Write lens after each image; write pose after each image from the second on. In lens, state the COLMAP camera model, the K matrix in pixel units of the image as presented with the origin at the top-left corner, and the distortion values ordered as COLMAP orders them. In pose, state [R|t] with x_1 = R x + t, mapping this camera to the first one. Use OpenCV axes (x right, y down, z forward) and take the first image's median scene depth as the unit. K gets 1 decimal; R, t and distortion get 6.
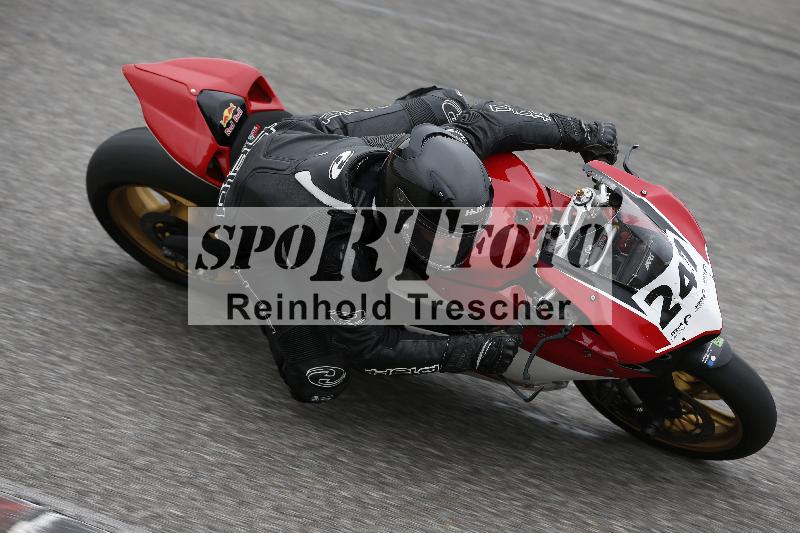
lens RADIAL K [[2755.5, 0, 400.0], [0, 2755.5, 266.5], [0, 0, 1]] dist [0.034473, 0.886399]
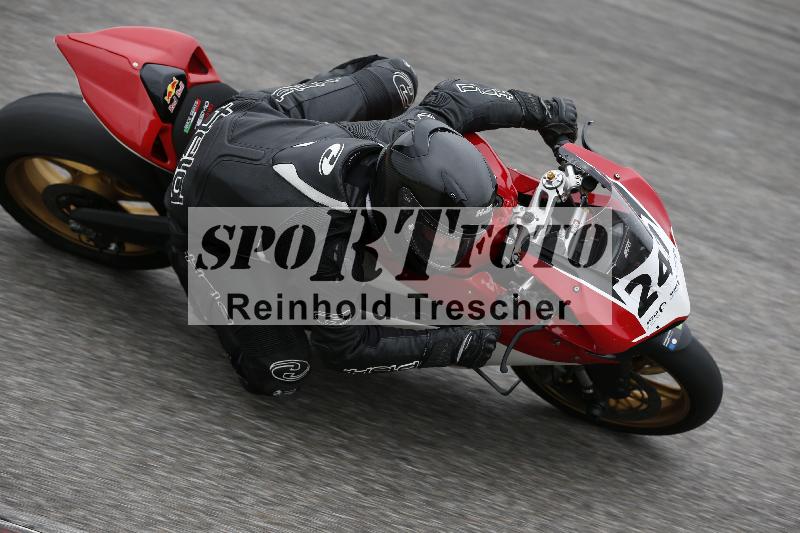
lens RADIAL K [[2755.5, 0, 400.0], [0, 2755.5, 266.5], [0, 0, 1]] dist [0.034473, 0.886399]
pose [[0.982281, -0.014639, 0.186843, -0.167948], [0.000254, 0.997048, 0.076780, -0.069646], [-0.187416, -0.075372, 0.979385, 0.064178]]
